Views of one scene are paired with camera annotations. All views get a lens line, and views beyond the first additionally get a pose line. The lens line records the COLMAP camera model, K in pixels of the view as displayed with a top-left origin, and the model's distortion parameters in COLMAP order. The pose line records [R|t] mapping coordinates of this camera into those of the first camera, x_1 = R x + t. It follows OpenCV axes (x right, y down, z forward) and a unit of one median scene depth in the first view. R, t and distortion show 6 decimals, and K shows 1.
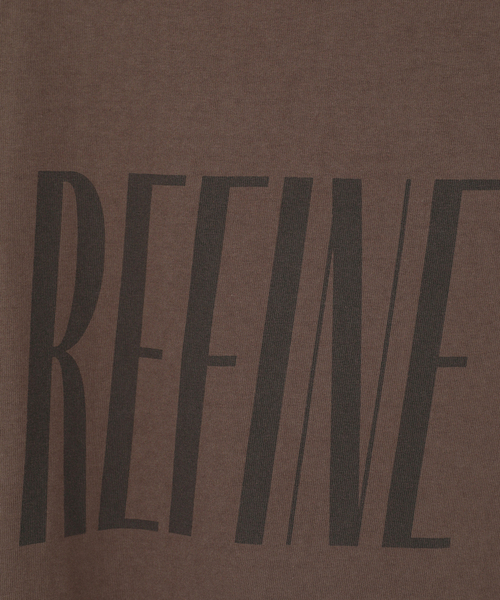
lens RADIAL K [[1226.3, 0, 250.0], [0, 1226.3, 300.0], [0, 0, 1]] dist [0.047468, 0.130233]
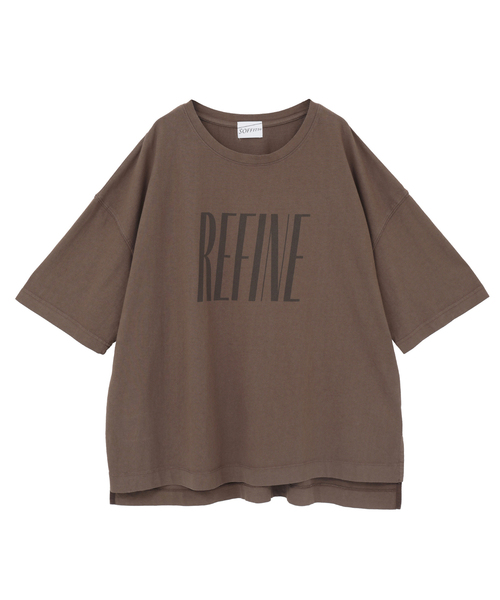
lens RADIAL K [[1054.9, 0, 250.0], [0, 1054.9, 300.0], [0, 0, 1]] dist [0.013957, 0.215154]
pose [[0.997572, -0.007798, 0.069202, -0.259550], [0.008837, 0.999853, -0.014726, 0.250965], [-0.069077, 0.015302, 0.997494, -2.625227]]
